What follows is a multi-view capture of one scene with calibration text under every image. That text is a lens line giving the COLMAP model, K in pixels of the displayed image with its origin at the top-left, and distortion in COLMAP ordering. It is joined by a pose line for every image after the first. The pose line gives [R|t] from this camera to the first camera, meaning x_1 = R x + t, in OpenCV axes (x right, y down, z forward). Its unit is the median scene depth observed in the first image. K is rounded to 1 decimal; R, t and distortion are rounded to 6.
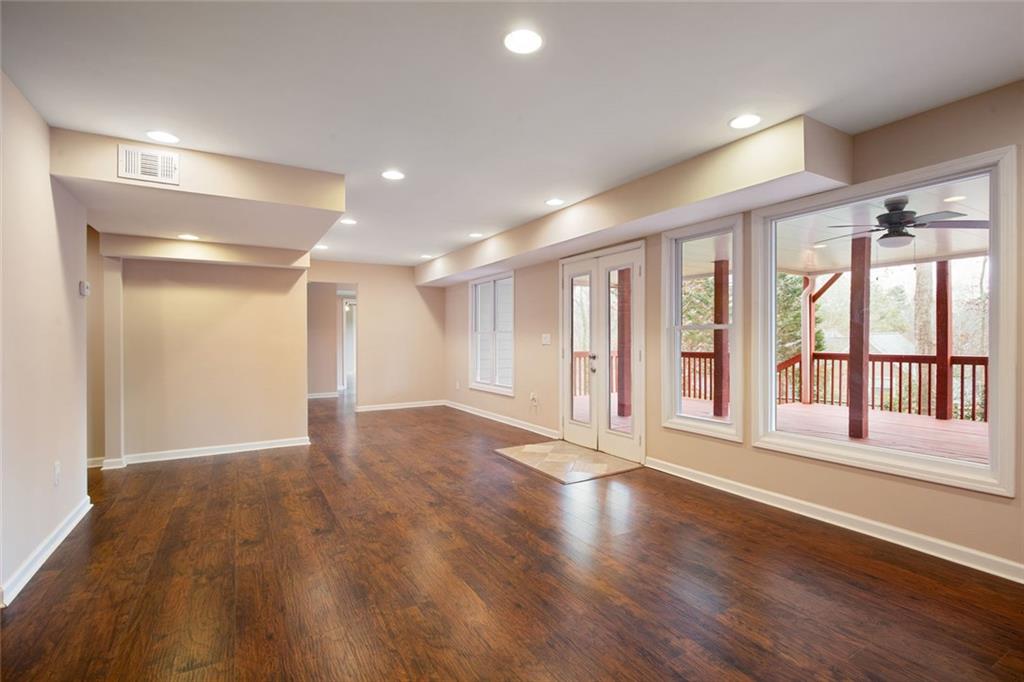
lens RADIAL K [[477.3, 0, 517.7], [0, 477.3, 340.3], [0, 0, 1]] dist [0.003190, 0.000170]
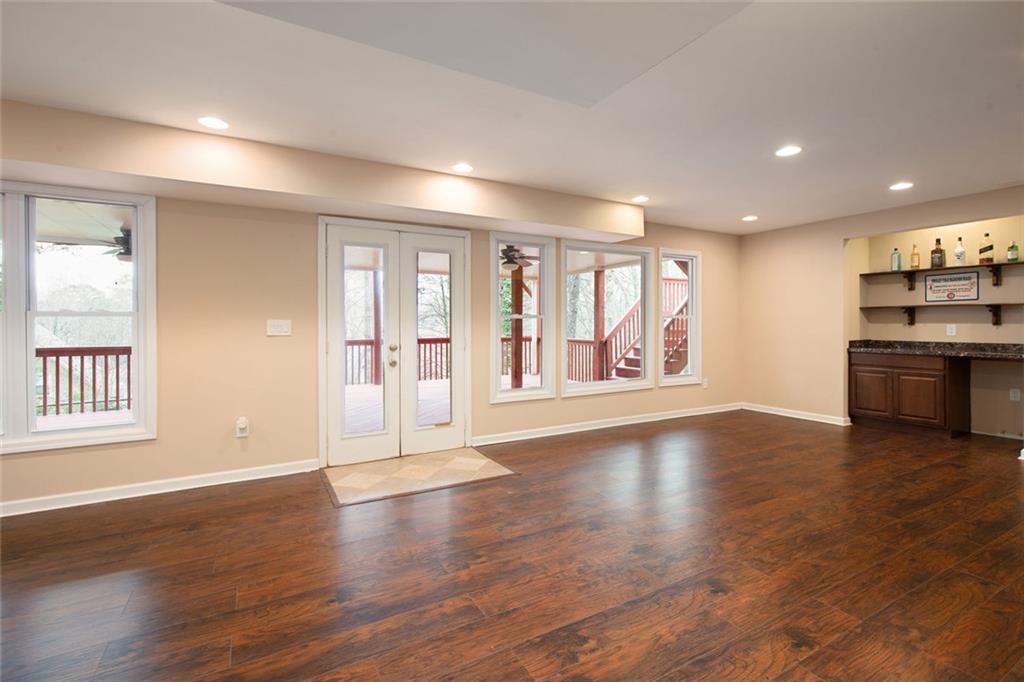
lens RADIAL K [[468.9, 0, 522.8], [0, 468.9, 333.7], [0, 0, 1]] dist [-0.001258, 0.000006]
pose [[0.015237, -0.013539, 0.999792, -0.872171], [0.011023, 0.999850, 0.013372, 0.001694], [-0.999823, 0.010817, 0.015384, 0.995575]]
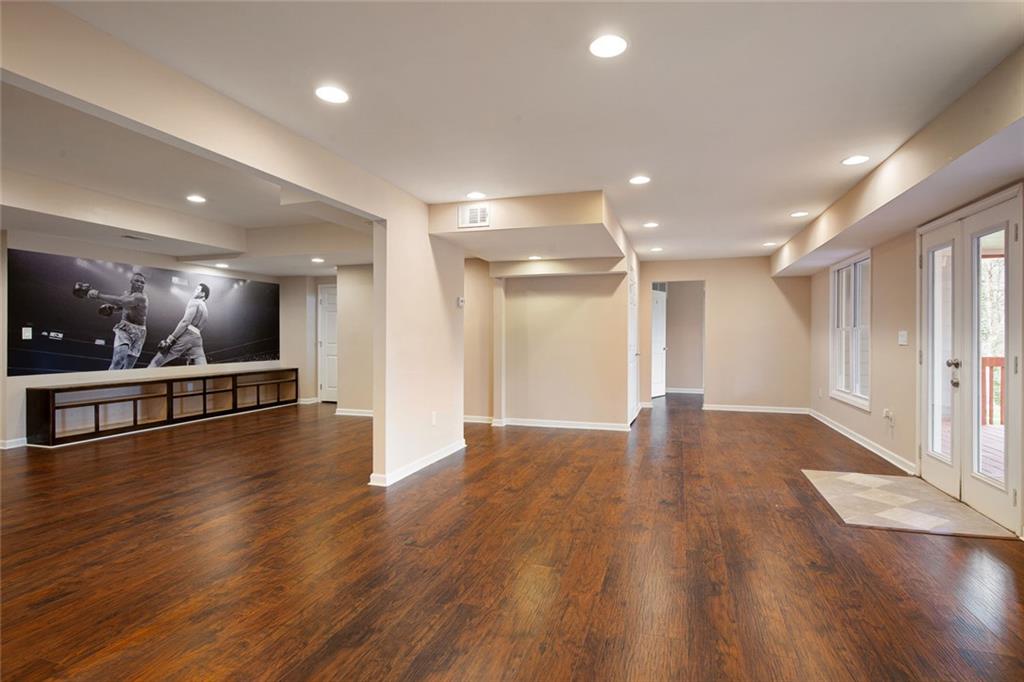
lens RADIAL K [[492.7, 0, 529.4], [0, 492.7, 334.7], [0, 0, 1]] dist [0.000410, -0.000355]
pose [[0.677020, 0.003593, -0.735956, 0.348116], [-0.007440, 0.999970, -0.001962, -0.002200], [0.735927, 0.006804, 0.677027, 0.085026]]
